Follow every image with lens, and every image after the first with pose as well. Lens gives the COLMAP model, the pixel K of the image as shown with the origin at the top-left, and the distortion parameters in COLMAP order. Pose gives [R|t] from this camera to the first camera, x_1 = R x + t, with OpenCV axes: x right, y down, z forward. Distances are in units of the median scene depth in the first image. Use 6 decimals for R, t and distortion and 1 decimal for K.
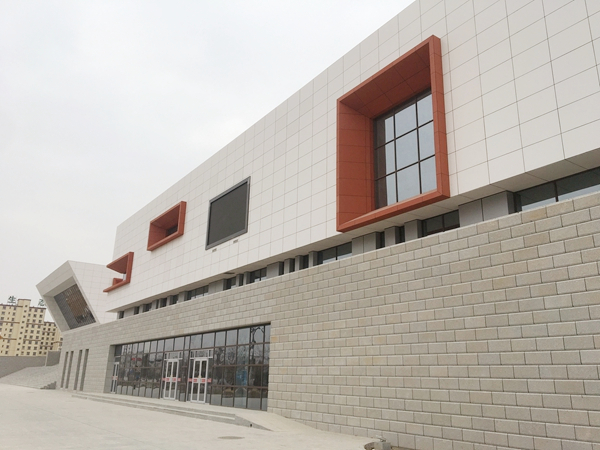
lens RADIAL K [[502.0, 0, 302.3], [0, 502.0, 222.6], [0, 0, 1]] dist [0.095397, -0.142944]
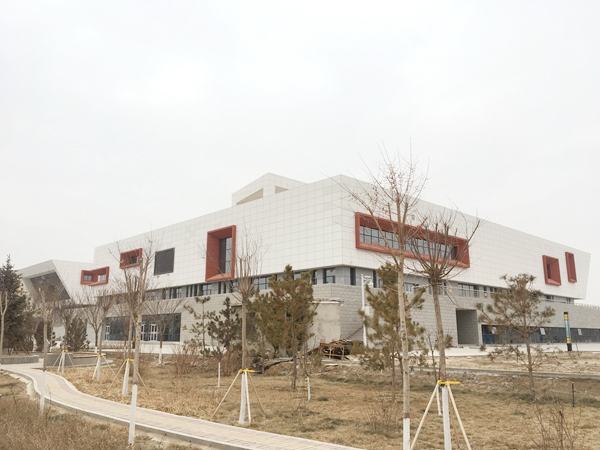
lens RADIAL K [[502.0, 0, 302.3], [0, 502.0, 222.6], [0, 0, 1]] dist [0.095397, -0.142944]
pose [[0.989704, 0.010334, 0.142755, 0.229754], [-0.021587, 0.996758, 0.077502, -0.629123], [-0.141491, -0.079786, 0.986719, -2.176563]]
